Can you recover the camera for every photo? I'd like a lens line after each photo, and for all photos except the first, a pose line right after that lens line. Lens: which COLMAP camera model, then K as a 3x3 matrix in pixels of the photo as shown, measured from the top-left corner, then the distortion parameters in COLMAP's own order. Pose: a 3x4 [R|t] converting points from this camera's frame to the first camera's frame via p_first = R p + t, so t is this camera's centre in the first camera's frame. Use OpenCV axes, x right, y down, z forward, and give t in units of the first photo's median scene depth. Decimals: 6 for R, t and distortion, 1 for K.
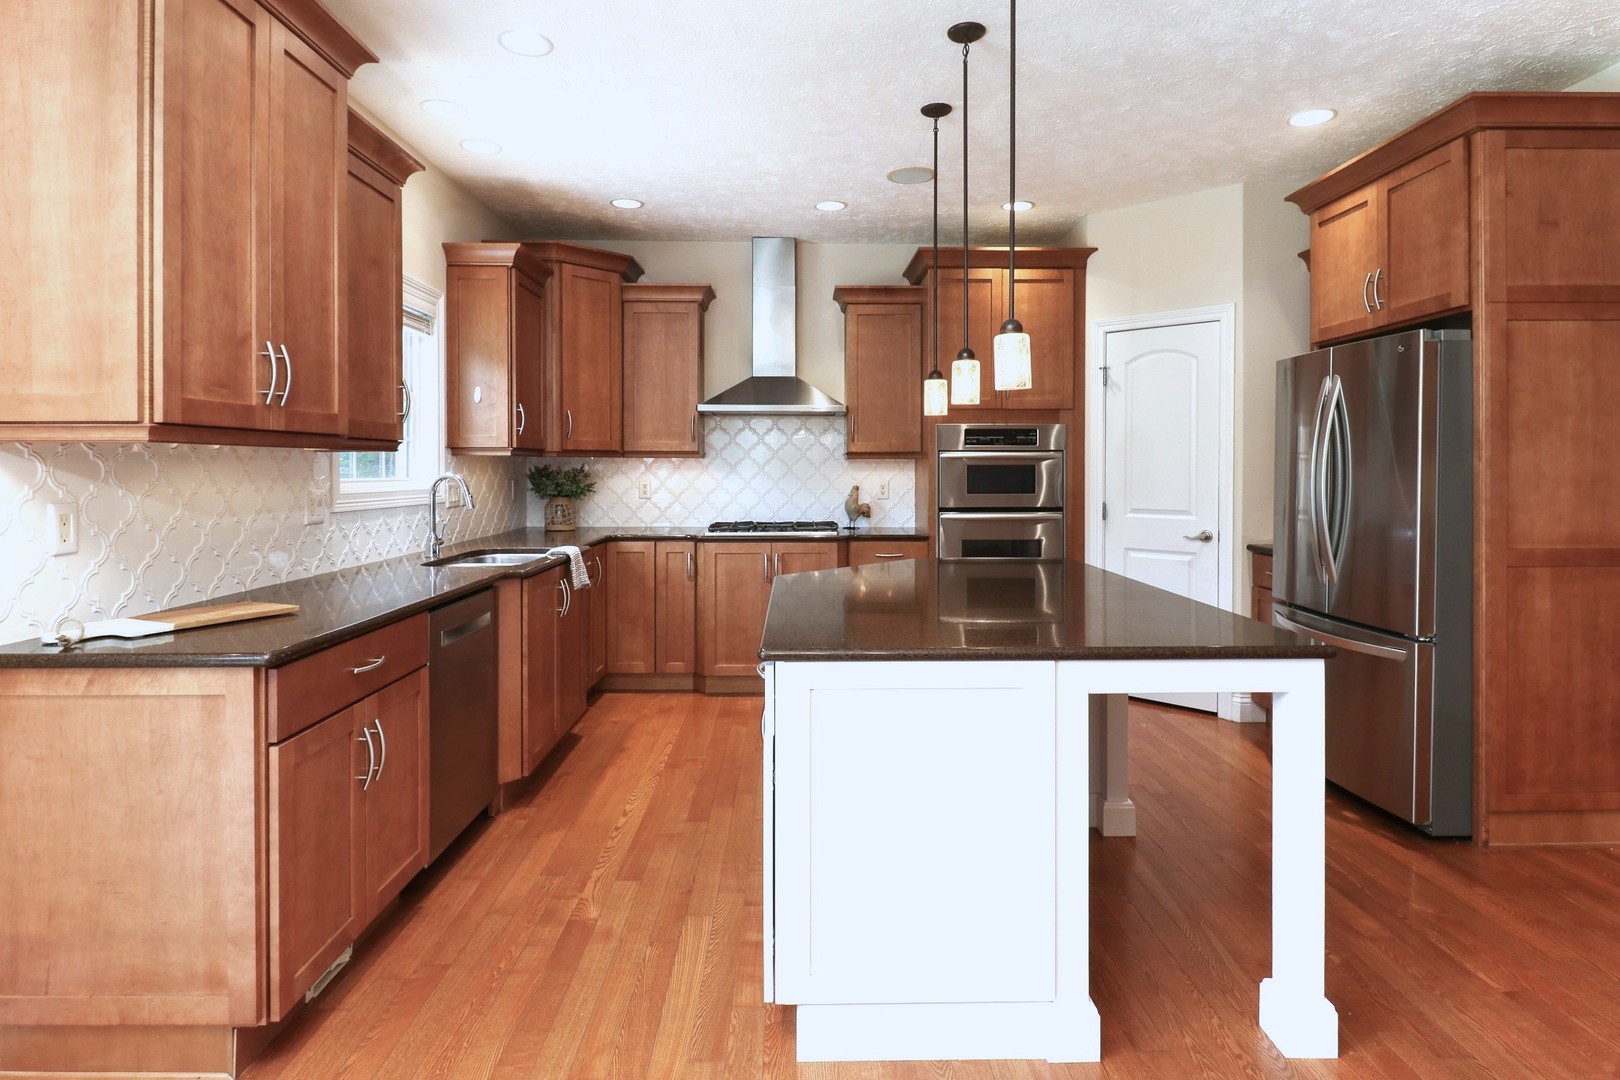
lens RADIAL K [[861.0, 0, 809.8], [0, 861.0, 475.5], [0, 0, 1]] dist [-0.004359, -0.002646]
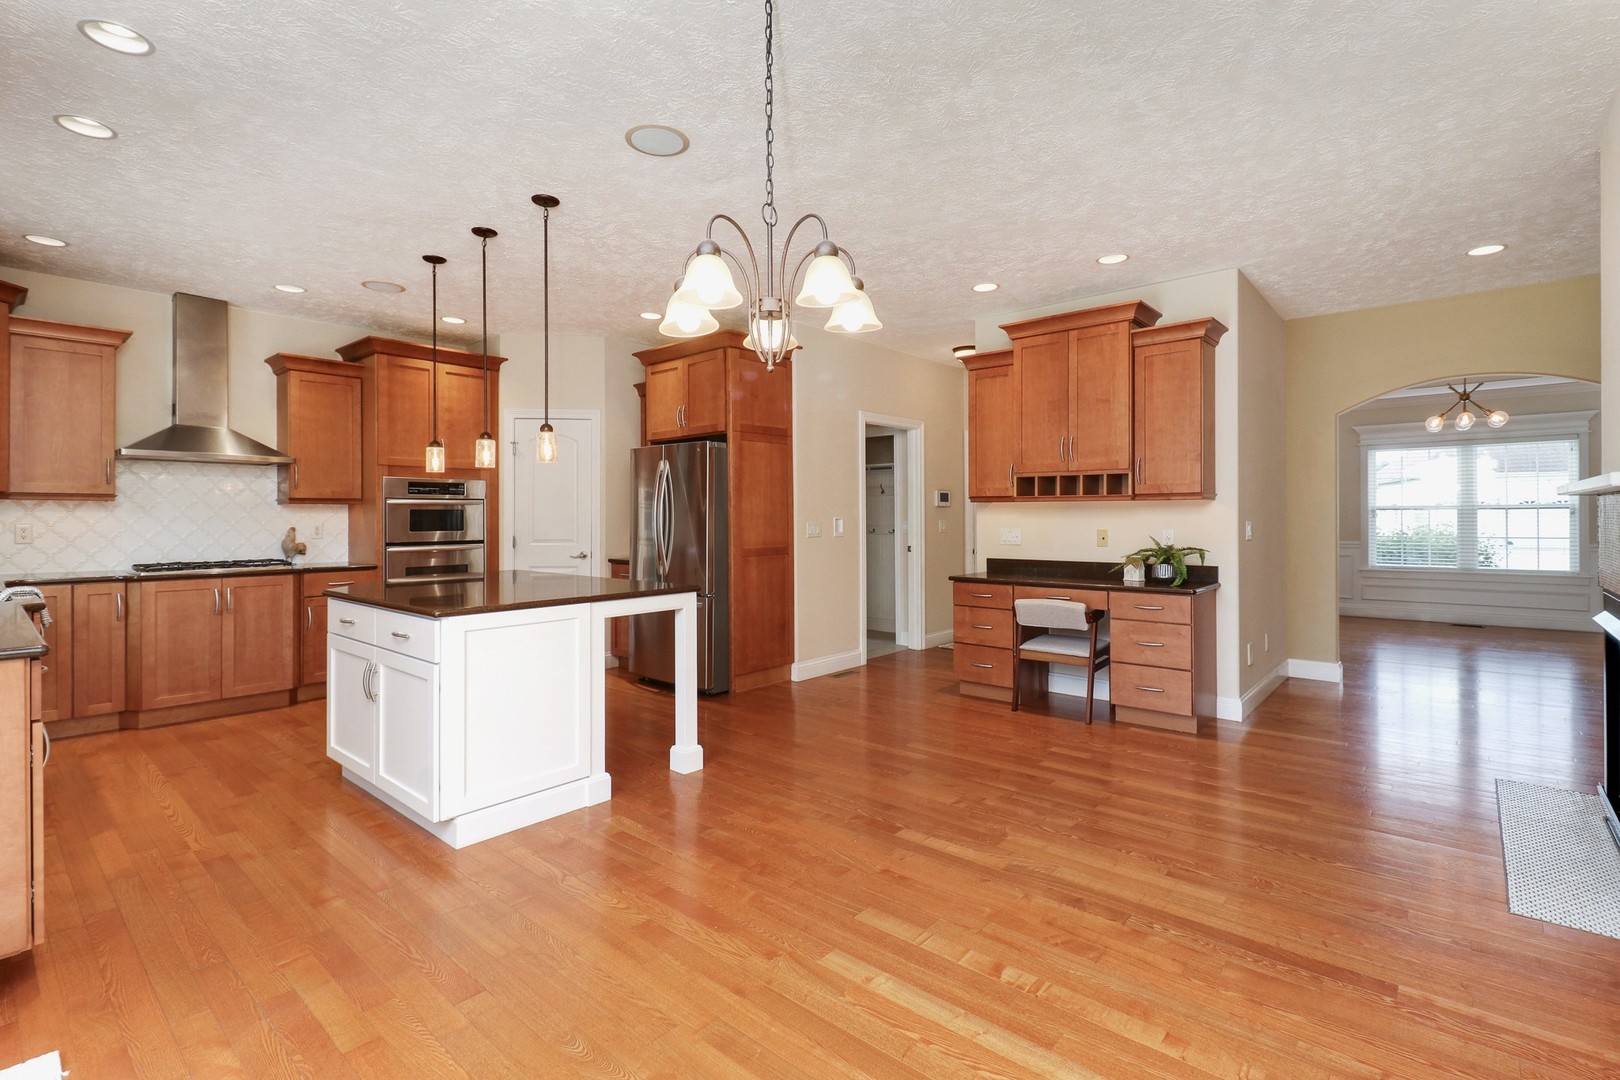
lens RADIAL K [[749.1, 0, 815.9], [0, 749.1, 520.5], [0, 0, 1]] dist [0.000771, -0.000097]
pose [[0.666286, -0.004056, 0.745686, -0.353600], [0.009611, 0.999949, -0.003149, 0.019591], [-0.745635, 0.009265, 0.666290, -0.294537]]
